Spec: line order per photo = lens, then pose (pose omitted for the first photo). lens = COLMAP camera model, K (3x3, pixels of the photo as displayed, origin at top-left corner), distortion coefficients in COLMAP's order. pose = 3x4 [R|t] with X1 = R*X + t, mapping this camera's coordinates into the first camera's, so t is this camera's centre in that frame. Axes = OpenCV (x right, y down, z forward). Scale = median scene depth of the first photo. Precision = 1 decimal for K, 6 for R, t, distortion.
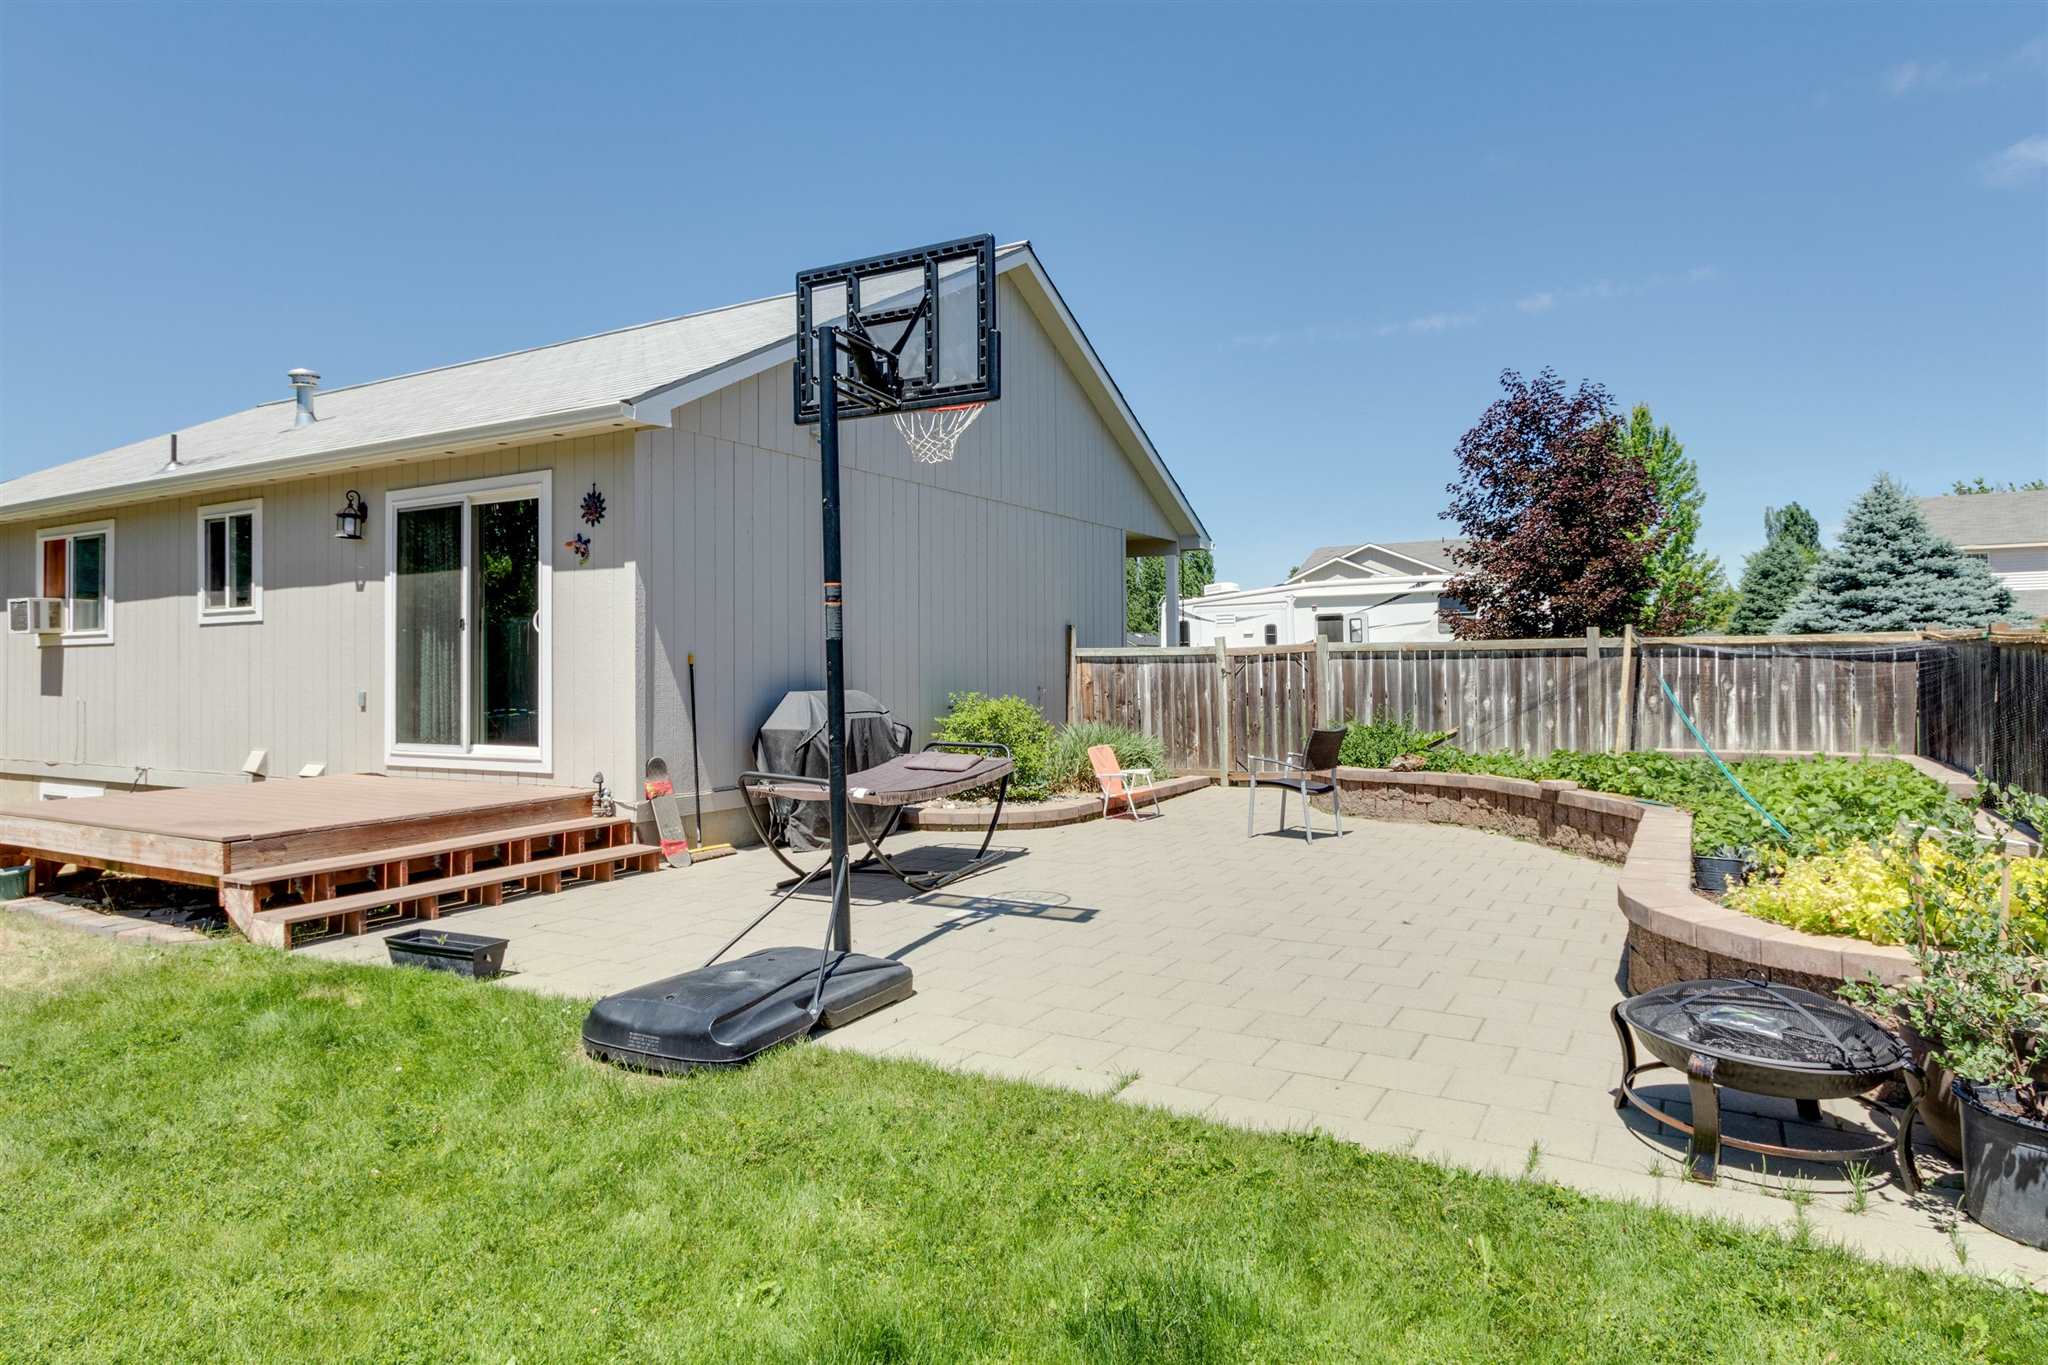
lens RADIAL K [[1211.6, 0, 1027.7], [0, 1211.6, 651.1], [0, 0, 1]] dist [0.001881, -0.000711]
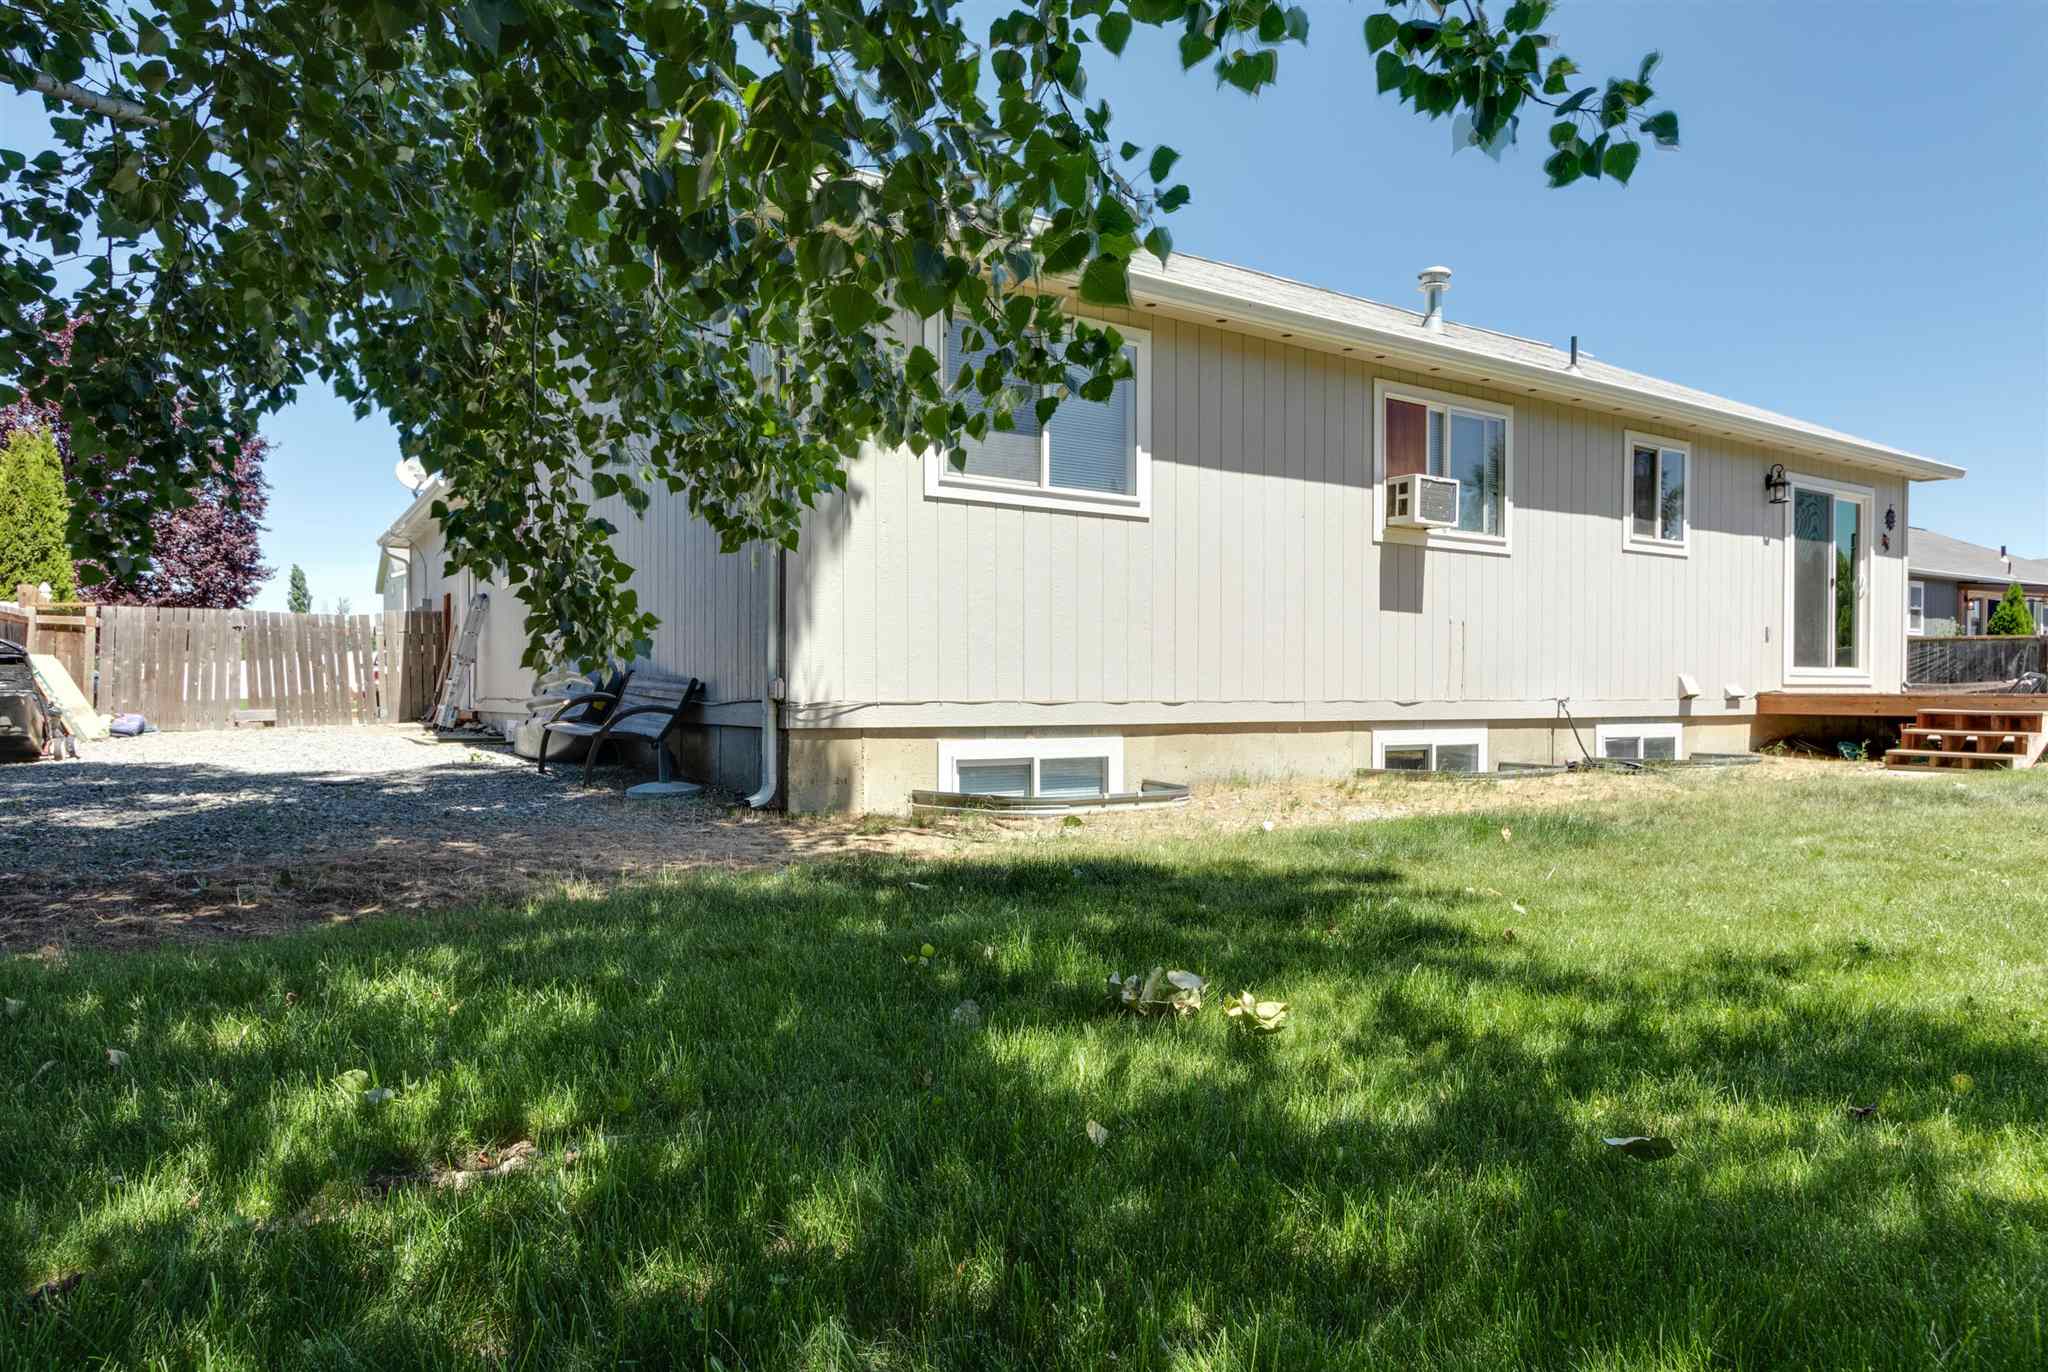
lens RADIAL K [[1228.8, 0, 1024.0], [0, 1228.8, 686.0], [0, 0, 1]] dist [0.002962, 0.000813]
pose [[0.450827, 0.014201, 0.892498, -1.831996], [-0.018406, 0.999809, -0.006611, 0.106624], [-0.892421, -0.013447, 0.451002, 1.006069]]
